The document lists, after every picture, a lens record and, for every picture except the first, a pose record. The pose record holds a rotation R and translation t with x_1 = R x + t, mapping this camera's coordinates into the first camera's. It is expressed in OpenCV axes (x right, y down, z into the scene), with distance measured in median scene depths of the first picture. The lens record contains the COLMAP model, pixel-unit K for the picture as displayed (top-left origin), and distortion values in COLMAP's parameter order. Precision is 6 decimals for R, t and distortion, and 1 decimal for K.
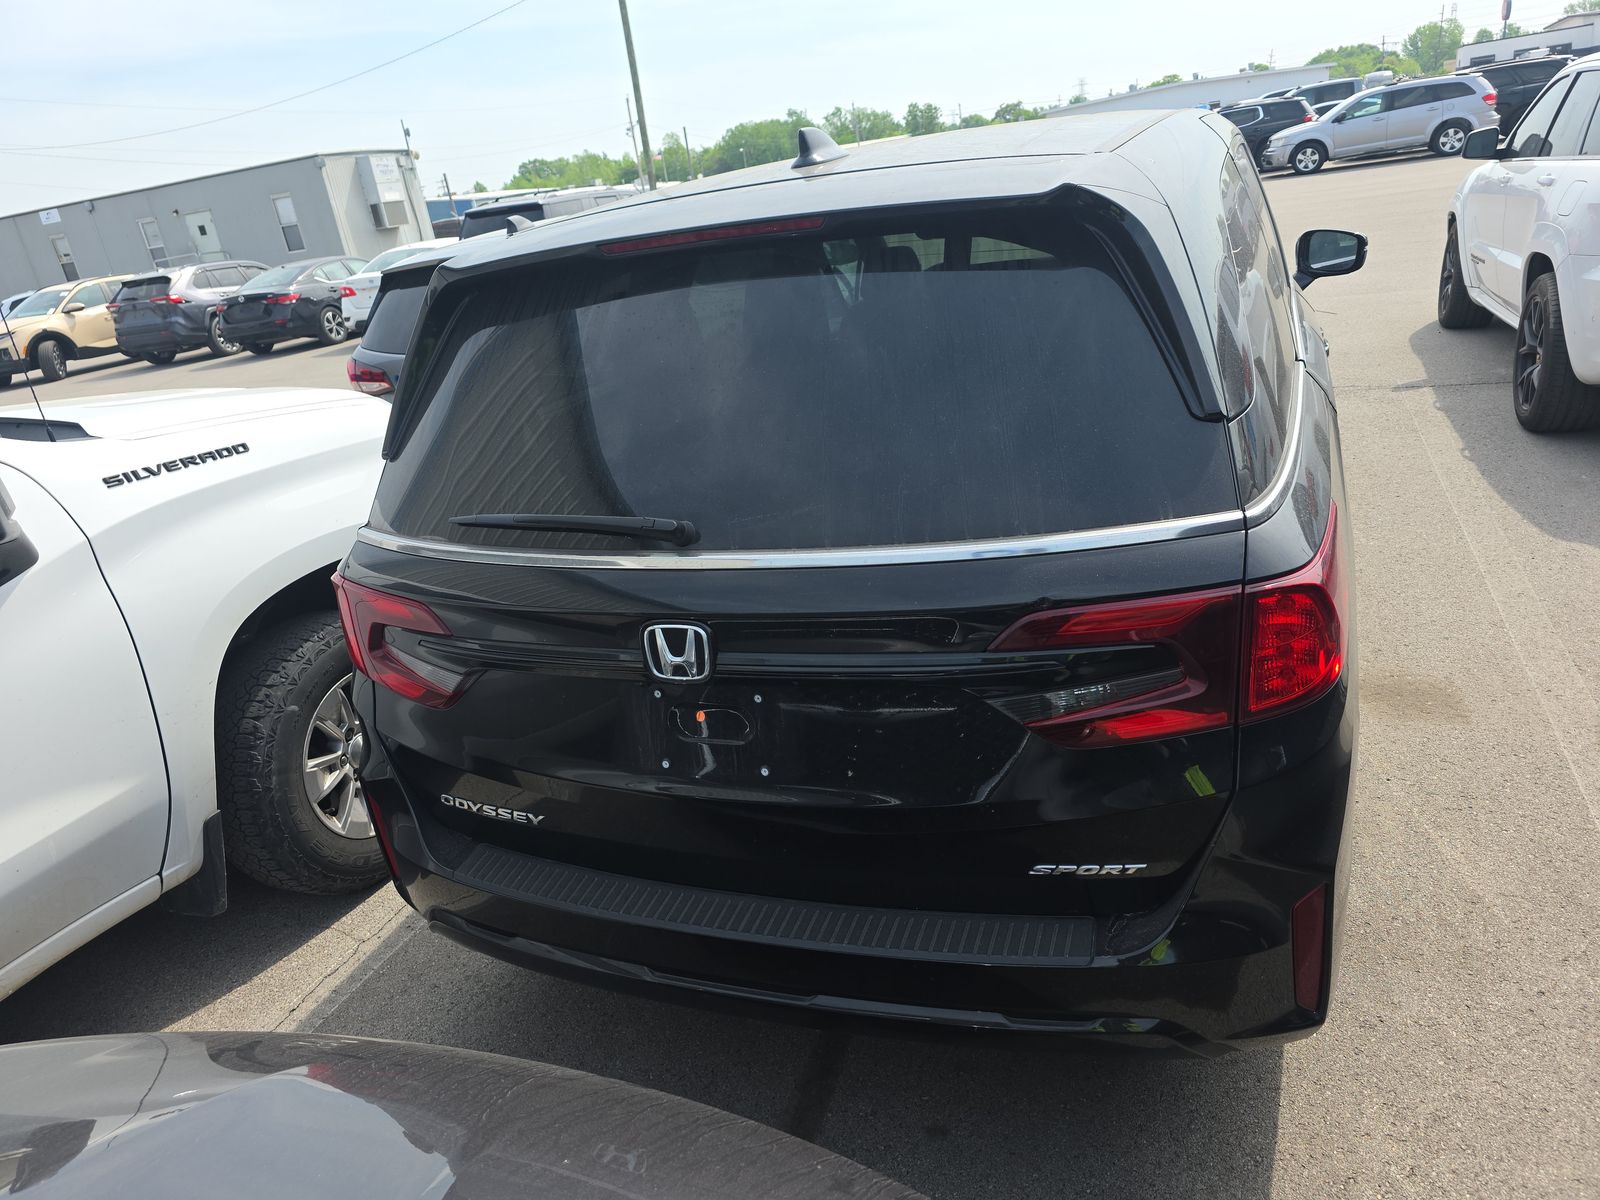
lens RADIAL K [[1087.9, 0, 800.0], [0, 1087.9, 600.0], [0, 0, 1]] dist [0.025722, -0.001913]
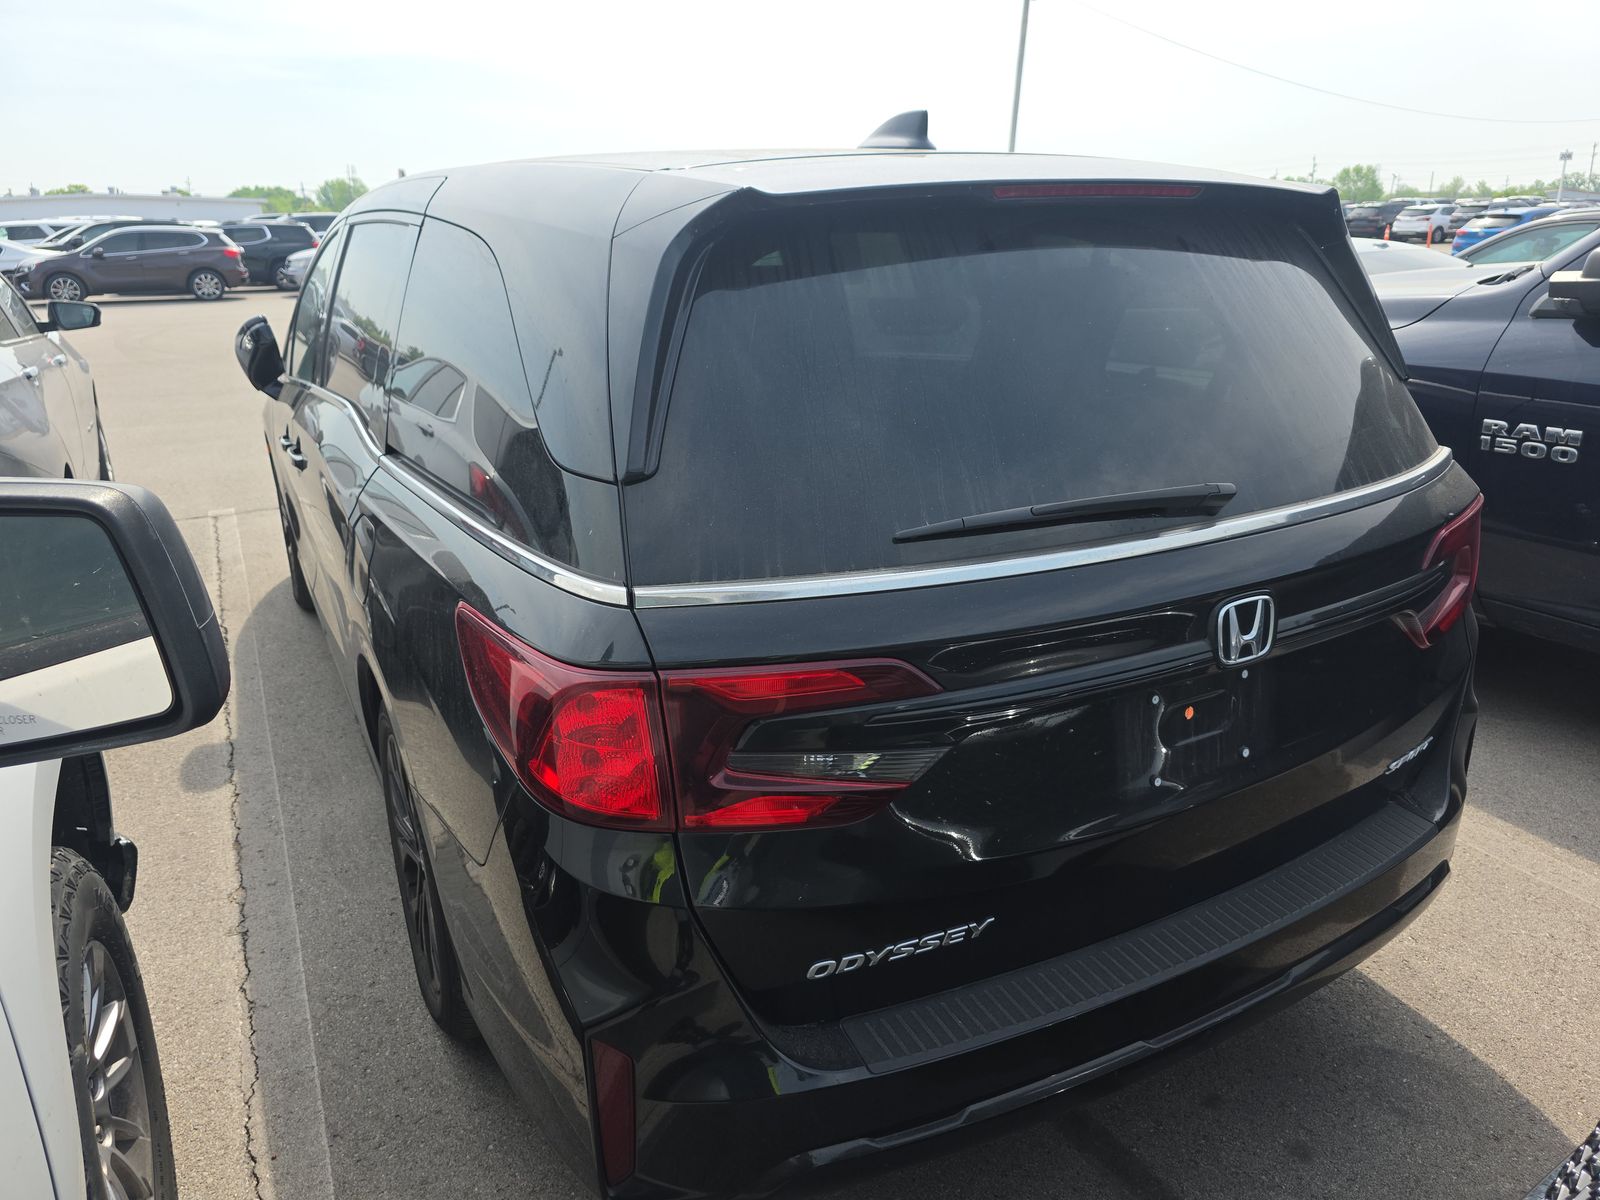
lens RADIAL K [[1087.9, 0, 800.0], [0, 1087.9, 600.0], [0, 0, 1]] dist [0.025722, -0.001913]
pose [[0.648996, -0.130485, 0.749519, -0.618030], [0.210375, 0.977547, -0.011977, -0.025551], [-0.731127, 0.165453, 0.661875, 0.401773]]
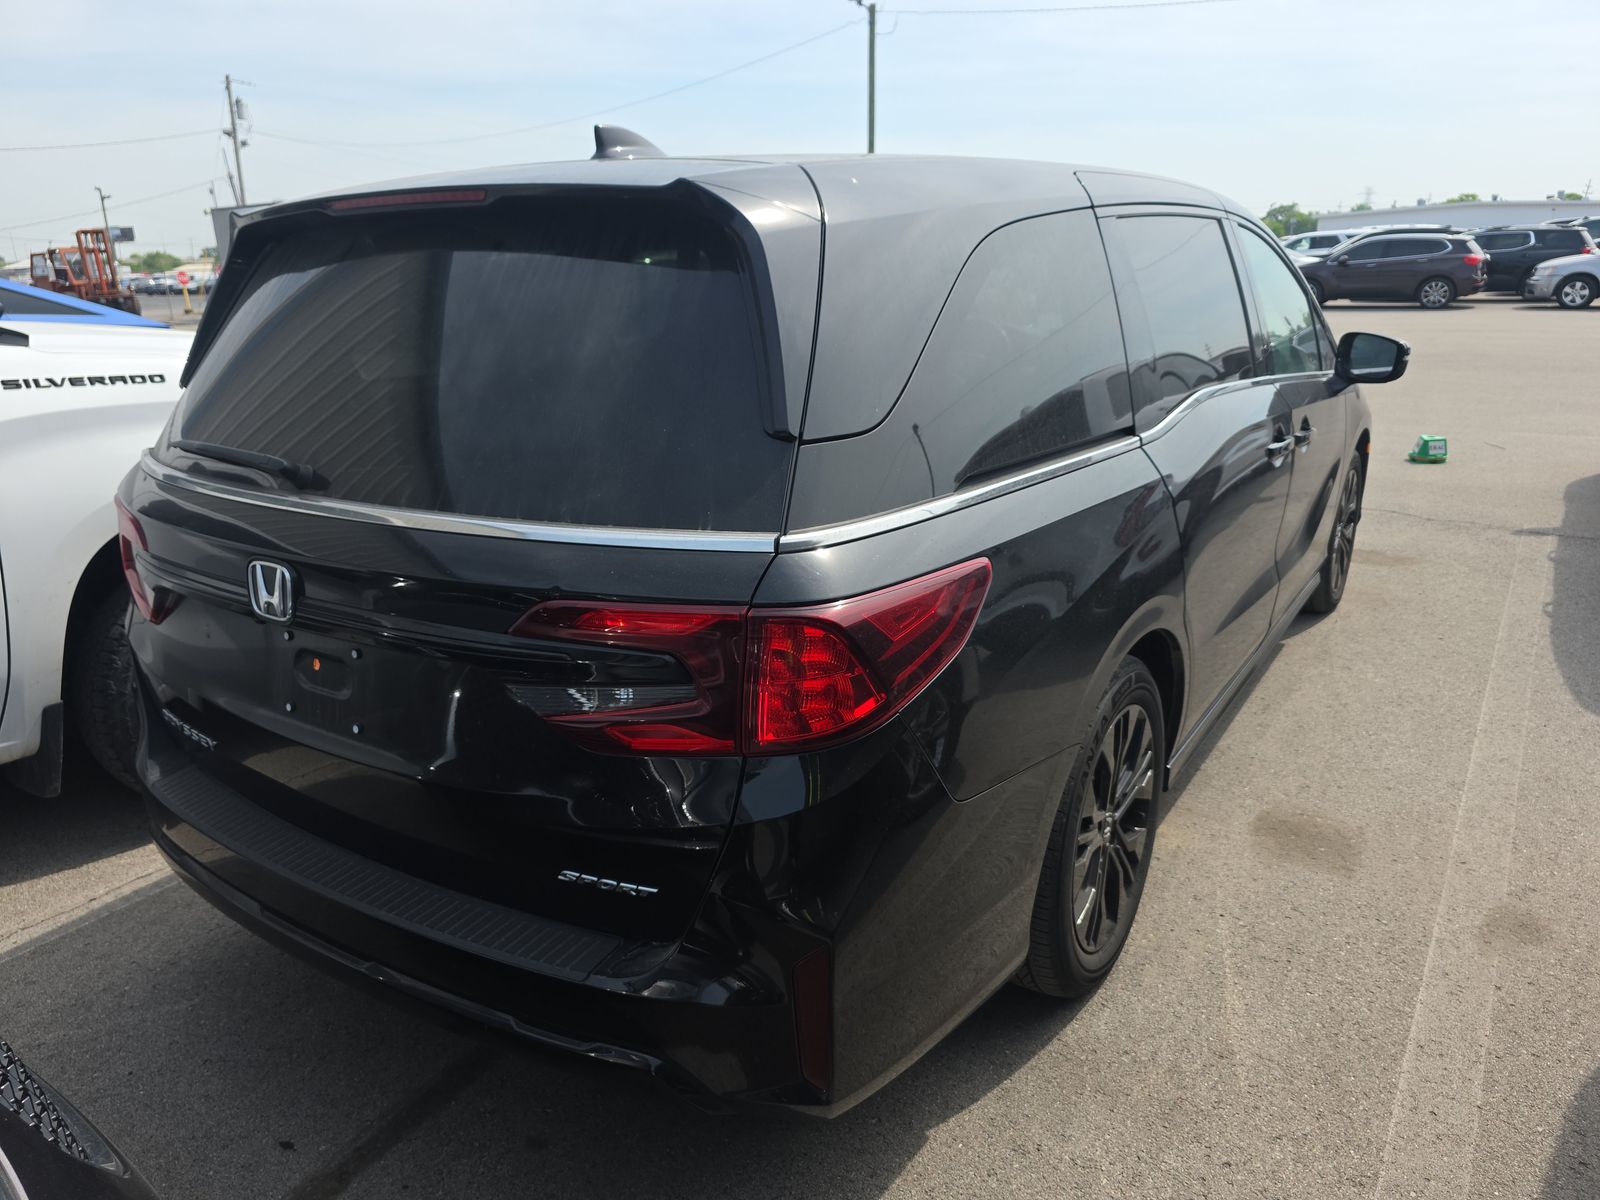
lens RADIAL K [[1077.6, 0, 799.3], [0, 1077.6, 622.4], [0, 0, 1]] dist [0.061832, -0.050819]
pose [[0.970503, 0.173700, -0.167190, 0.327422], [-0.178981, 0.983707, -0.016932, 0.003630], [0.161525, 0.046356, 0.985779, 0.045663]]
